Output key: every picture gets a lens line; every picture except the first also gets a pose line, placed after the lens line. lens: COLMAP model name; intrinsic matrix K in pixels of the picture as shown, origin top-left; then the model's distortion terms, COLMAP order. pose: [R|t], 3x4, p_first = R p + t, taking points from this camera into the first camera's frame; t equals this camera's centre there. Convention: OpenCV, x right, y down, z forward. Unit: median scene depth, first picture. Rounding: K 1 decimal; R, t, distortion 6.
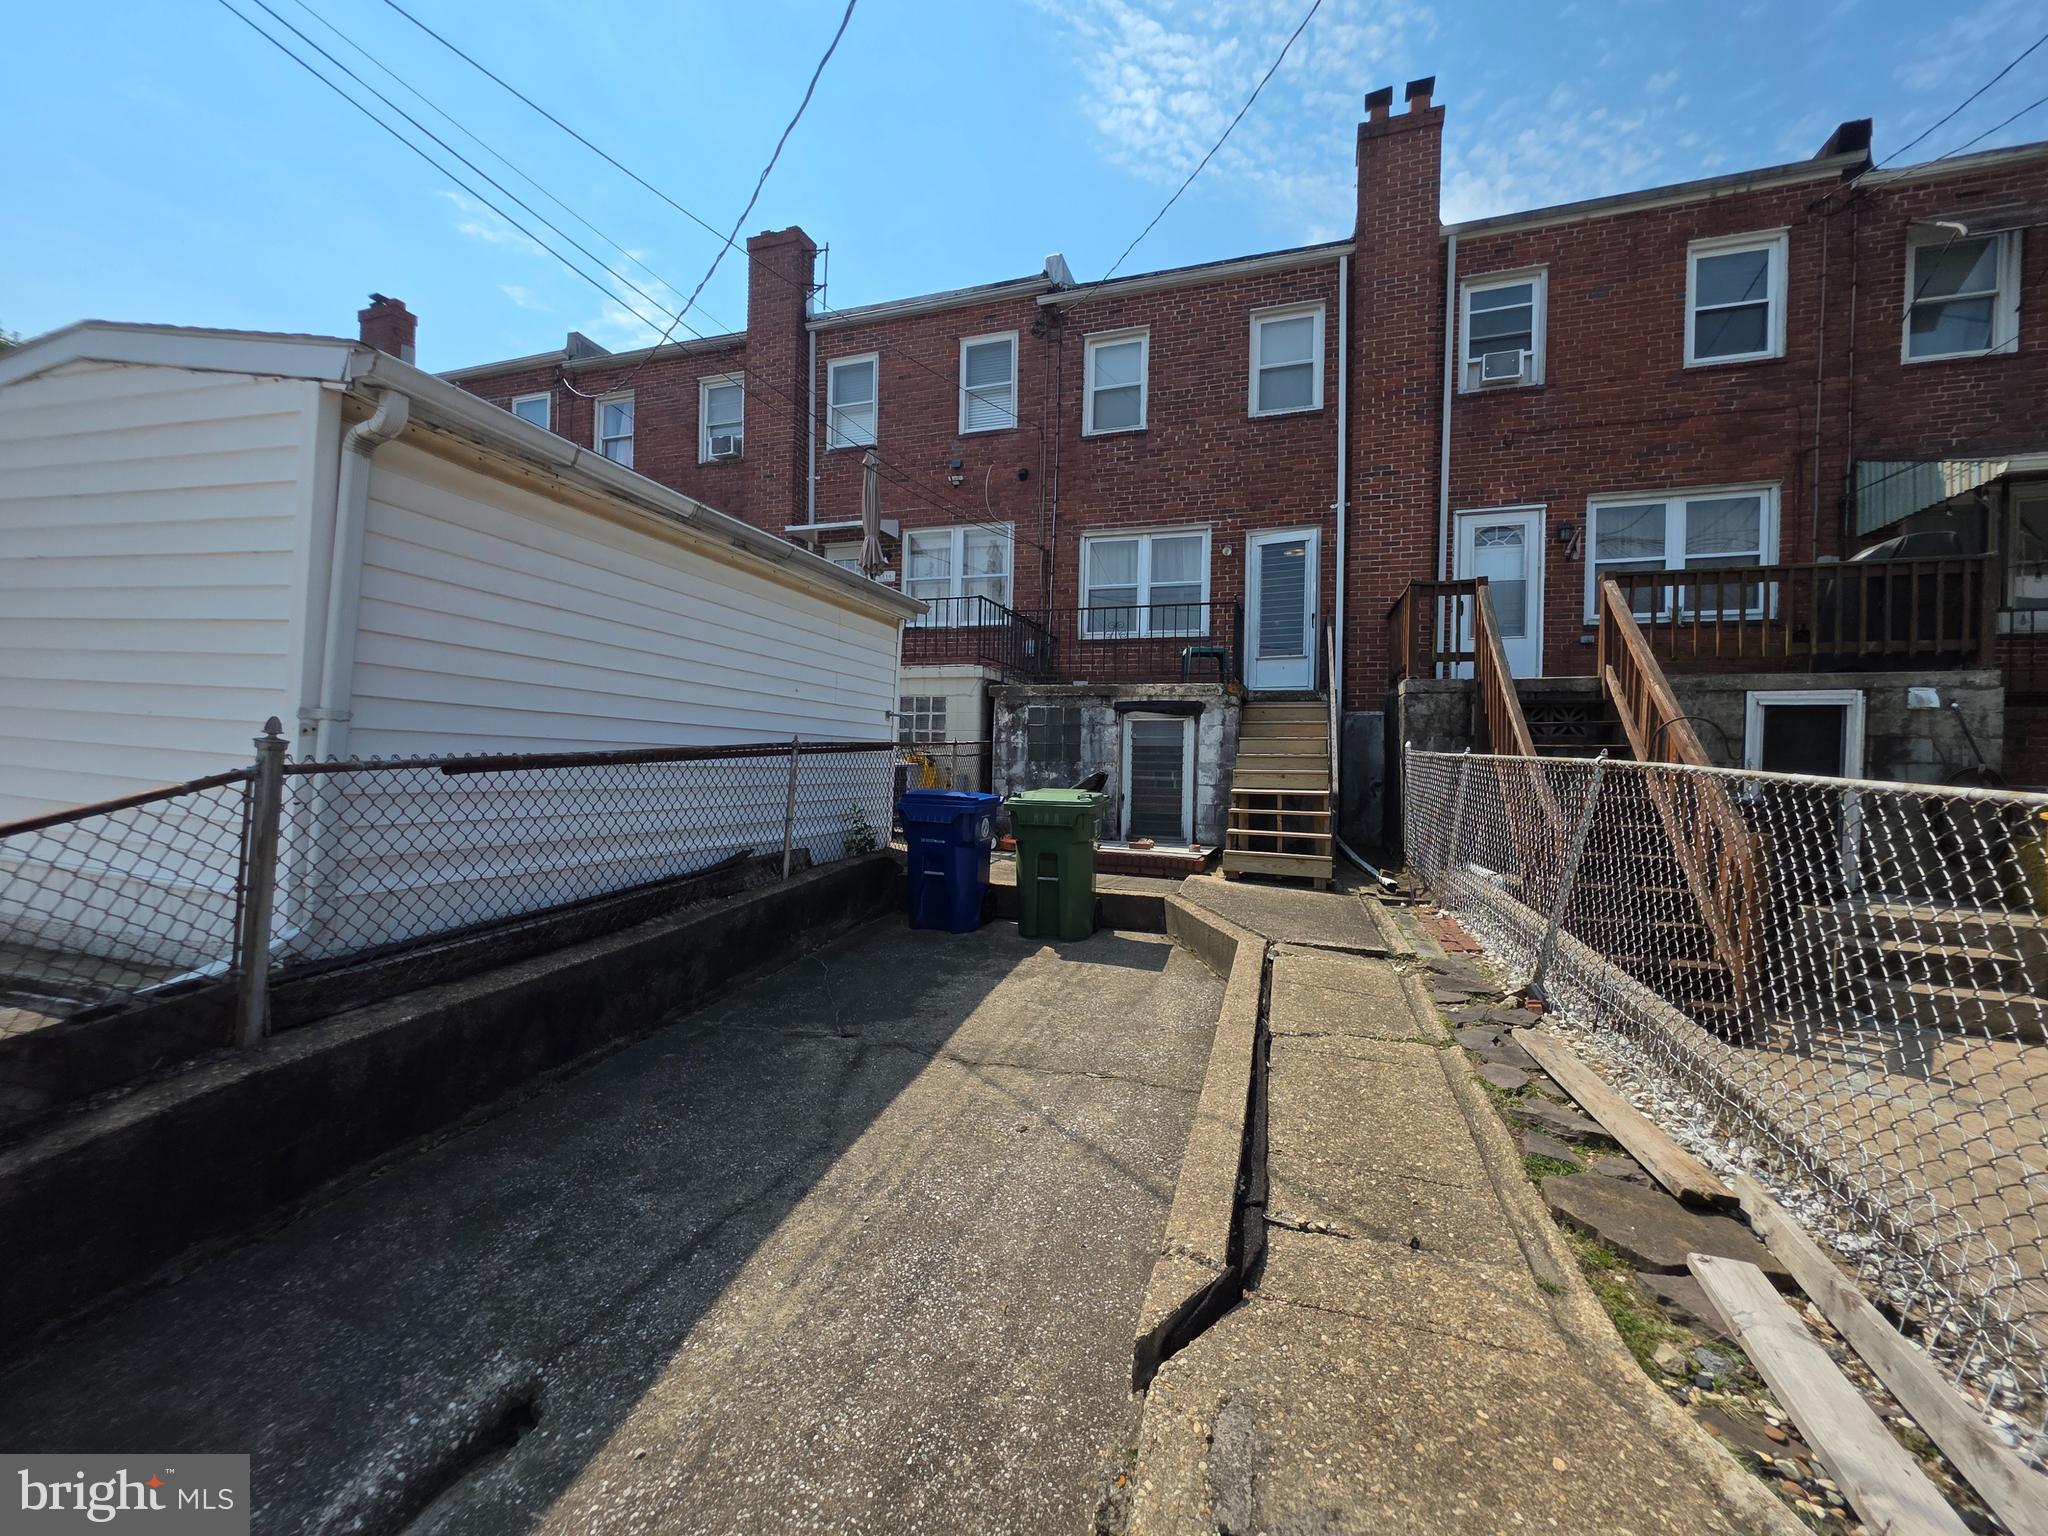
lens RADIAL K [[824.1, 0, 1026.2], [0, 824.1, 764.8], [0, 0, 1]] dist [0.001268, 0.001268]
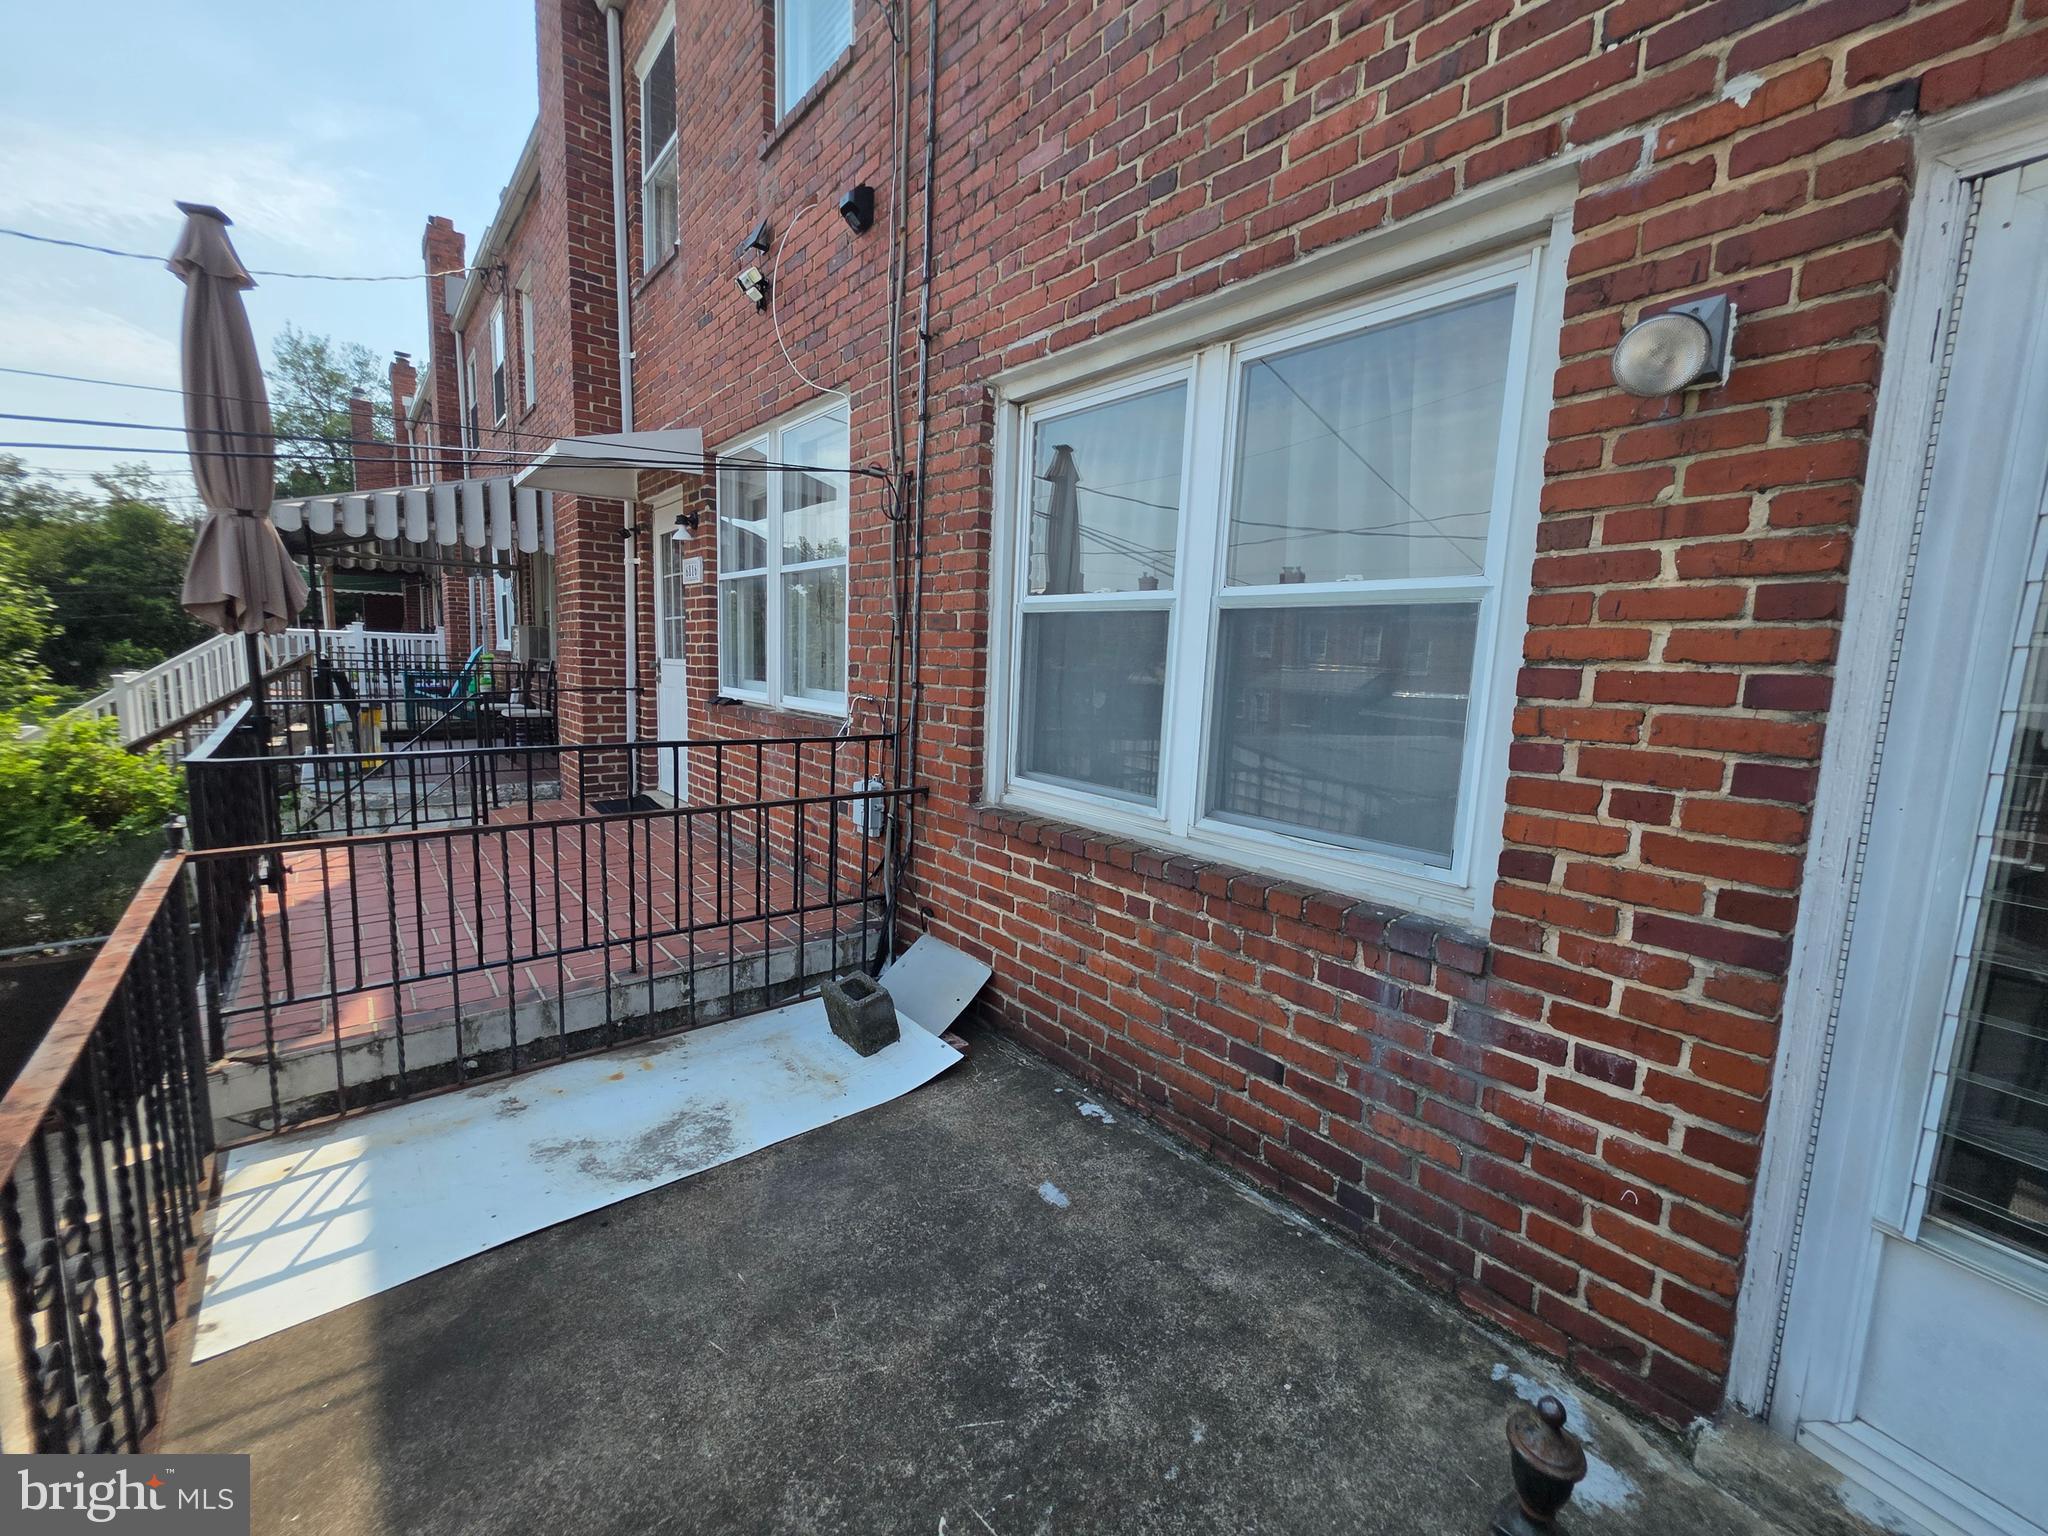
lens RADIAL K [[824.1, 0, 1019.2], [0, 824.1, 765.7], [0, 0, 1]] dist [0.001268, 0.001268]
pose [[0.845192, 0.081464, -0.528218, 0.224419], [-0.021621, 0.992718, 0.118506, -0.203665], [0.534025, -0.088740, 0.840799, 0.811762]]
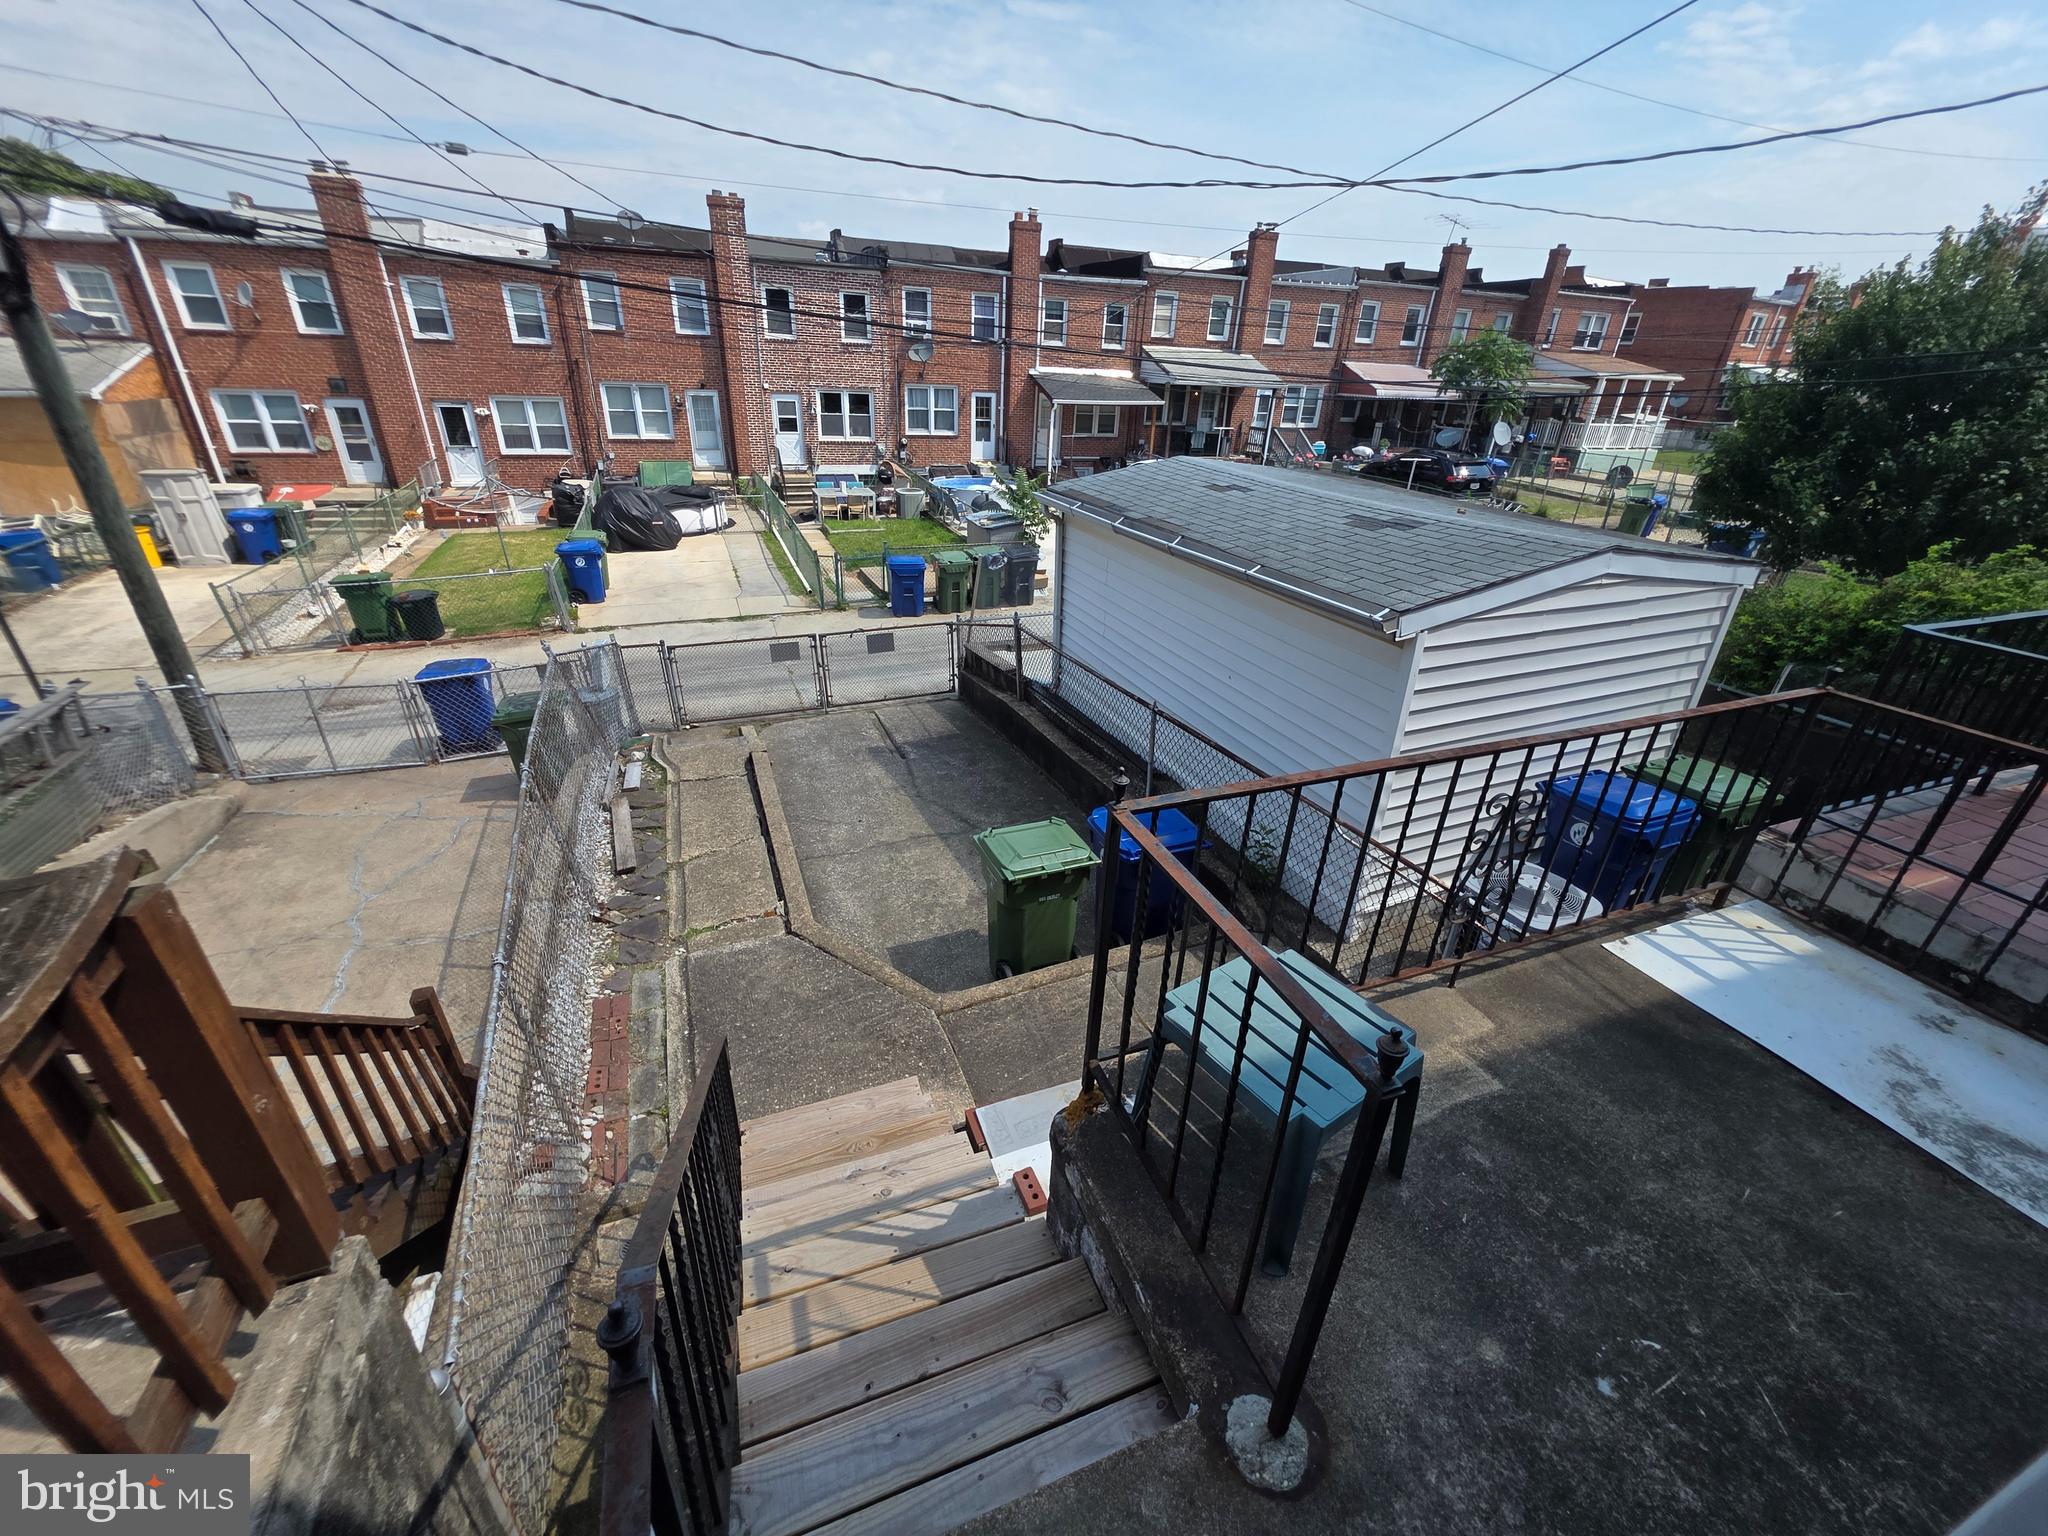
lens RADIAL K [[824.1, 0, 1024.8], [0, 824.1, 769.1], [0, 0, 1]] dist [0.001268, 0.001268]
pose [[-0.777858, 0.236260, -0.582339, 0.561733], [-0.054431, 0.897831, 0.436964, -0.314073], [0.626078, 0.371593, -0.685525, 1.113270]]
